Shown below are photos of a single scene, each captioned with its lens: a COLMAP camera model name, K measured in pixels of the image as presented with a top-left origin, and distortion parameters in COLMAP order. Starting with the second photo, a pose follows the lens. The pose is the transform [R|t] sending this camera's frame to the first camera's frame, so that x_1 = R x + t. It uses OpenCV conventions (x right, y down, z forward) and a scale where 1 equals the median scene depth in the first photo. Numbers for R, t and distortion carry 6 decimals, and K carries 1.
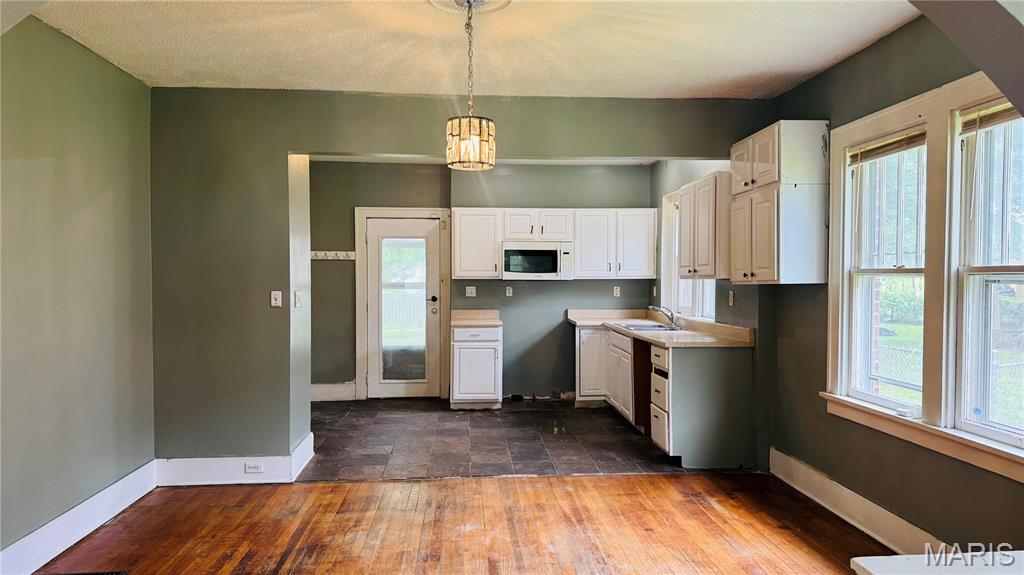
lens RADIAL K [[724.9, 0, 508.2], [0, 724.9, 285.2], [0, 0, 1]] dist [0.079294, -0.011854]
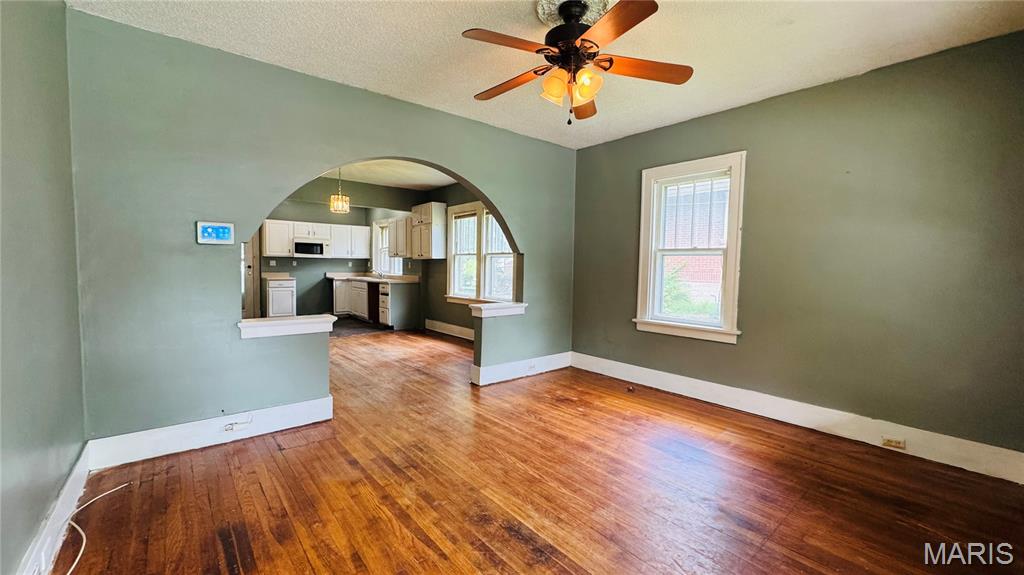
lens RADIAL K [[401.1, 0, 510.8], [0, 401.1, 286.4], [0, 0, 1]] dist [-0.000524, 0.000008]
pose [[0.806292, -0.019743, 0.591188, -0.220821], [-0.006468, 0.999089, 0.042187, 0.027153], [-0.591482, -0.037838, 0.805430, -0.319699]]
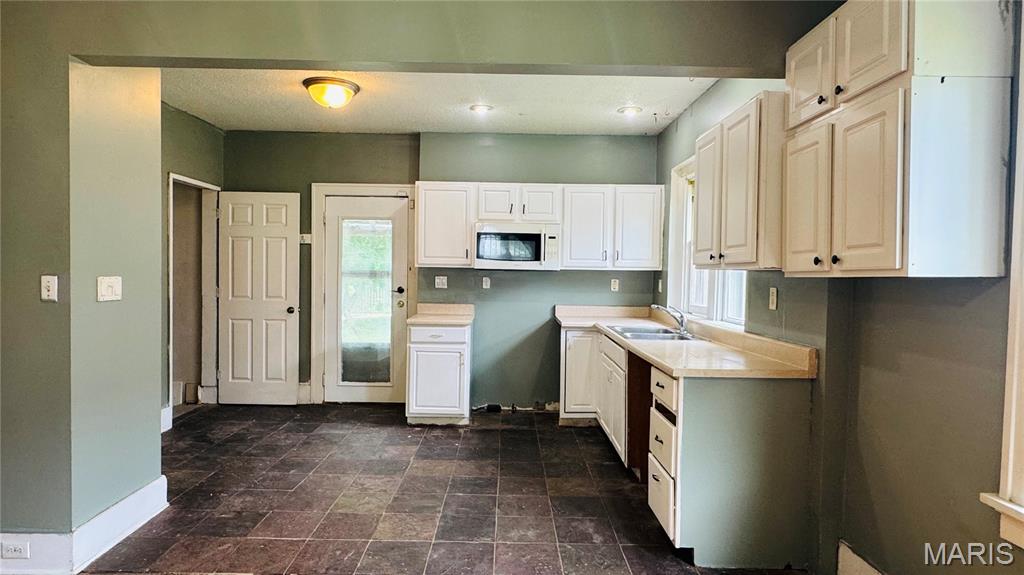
lens RADIAL K [[579.3, 0, 507.2], [0, 579.3, 283.4], [0, 0, 1]] dist [-0.018396, 0.010248]
pose [[0.997863, 0.016951, -0.063099, 0.086226], [-0.016341, 0.999815, 0.010164, 0.002297], [0.063259, -0.009111, 0.997956, 0.412216]]
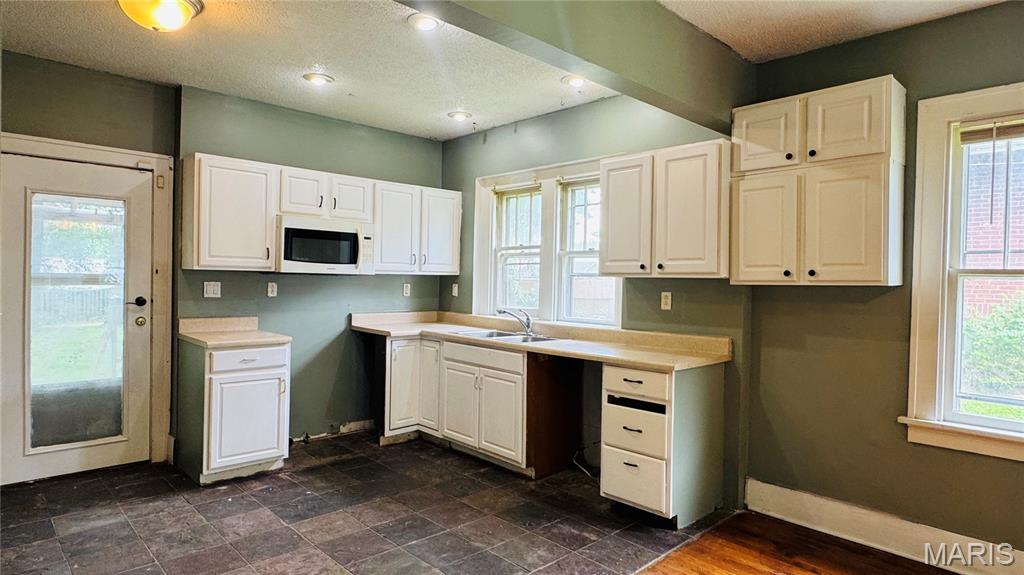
lens RADIAL K [[579.3, 0, 513.9], [0, 579.3, 284.5], [0, 0, 1]] dist [-0.018396, 0.010248]
pose [[0.763114, 0.008706, 0.646205, -0.225083], [-0.011573, 0.999933, 0.000196, 0.001127], [-0.646160, -0.007628, 0.763164, 0.550088]]
